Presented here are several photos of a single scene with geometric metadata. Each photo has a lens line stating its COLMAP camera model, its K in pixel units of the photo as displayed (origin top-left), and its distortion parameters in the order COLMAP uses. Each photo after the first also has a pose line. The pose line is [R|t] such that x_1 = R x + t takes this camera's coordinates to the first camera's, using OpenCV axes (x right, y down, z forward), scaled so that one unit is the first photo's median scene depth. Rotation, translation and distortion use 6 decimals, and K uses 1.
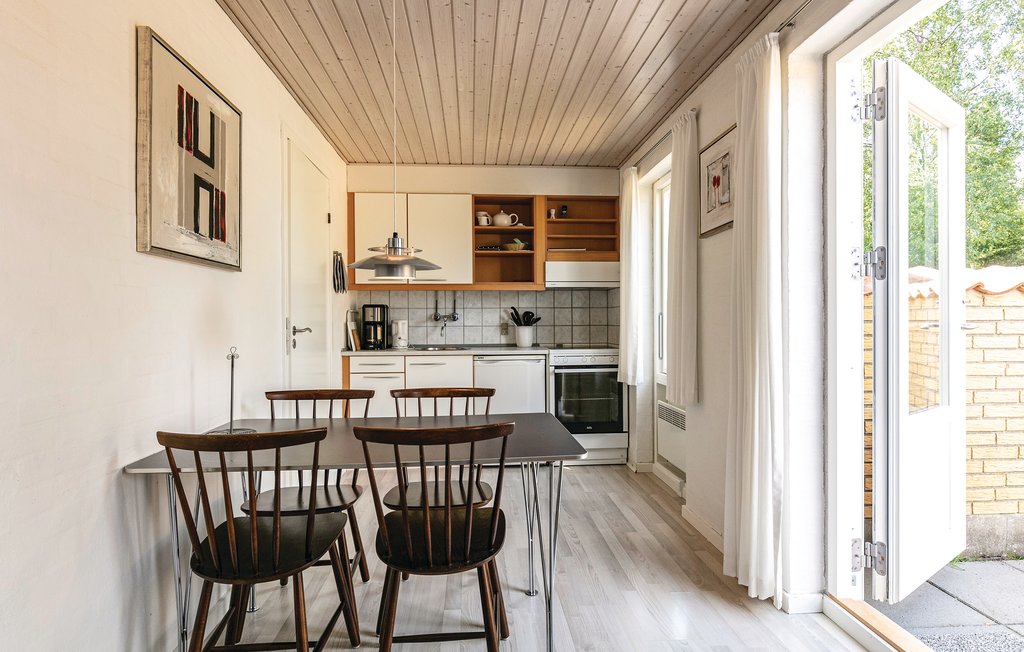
lens RADIAL K [[549.0, 0, 515.3], [0, 549.0, 312.1], [0, 0, 1]] dist [-0.000415, 0.000182]
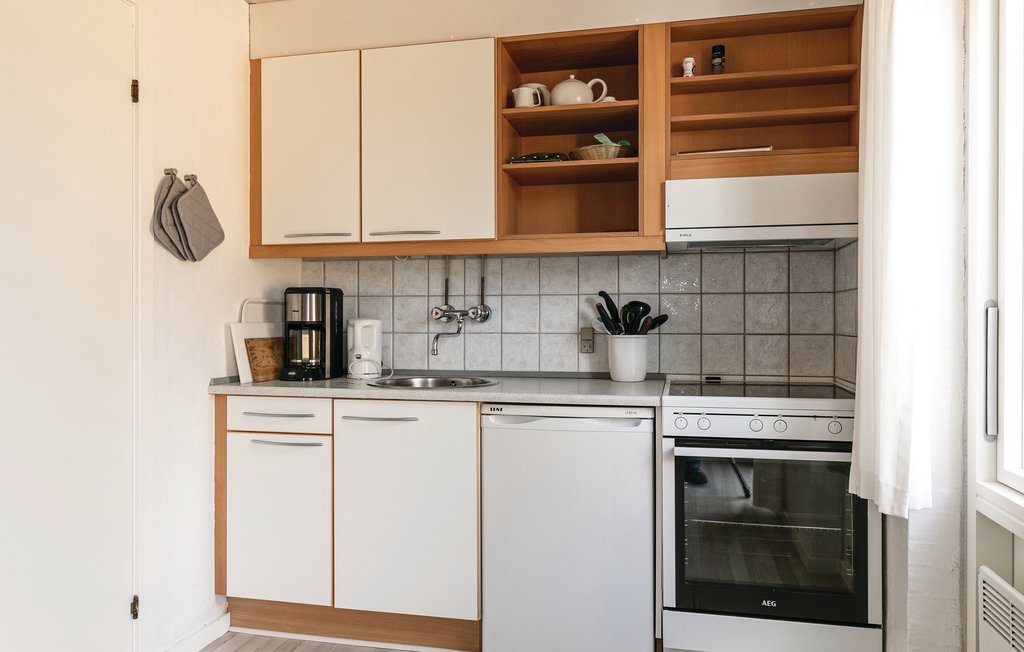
lens RADIAL K [[698.5, 0, 511.2], [0, 698.5, 314.9], [0, 0, 1]] dist [-0.008583, -0.002404]
pose [[0.952612, 0.001636, -0.304185, 0.103468], [-0.000201, 0.999989, 0.004748, 0.007546], [0.304189, -0.004462, 0.952601, 0.454172]]
